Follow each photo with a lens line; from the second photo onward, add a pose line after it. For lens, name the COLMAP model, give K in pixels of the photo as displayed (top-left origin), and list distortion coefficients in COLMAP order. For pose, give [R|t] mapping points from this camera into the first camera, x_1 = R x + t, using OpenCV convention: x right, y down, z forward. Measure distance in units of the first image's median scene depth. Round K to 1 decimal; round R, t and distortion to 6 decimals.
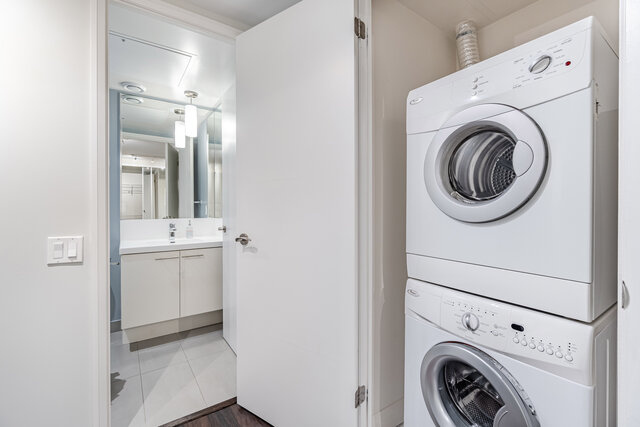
lens RADIAL K [[279.0, 0, 319.7], [0, 279.0, 211.0], [0, 0, 1]] dist [-0.009801, 0.001490]
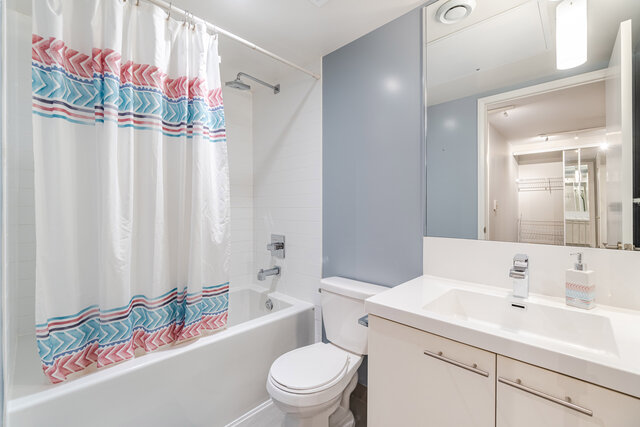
lens RADIAL K [[279.0, 0, 319.2], [0, 279.0, 210.1], [0, 0, 1]] dist [-0.009801, 0.001490]
pose [[0.198985, 0.003814, -0.979995, -0.103240], [-0.012020, 0.999927, 0.001451, -0.007254], [0.979929, 0.011491, 0.199016, 0.317838]]
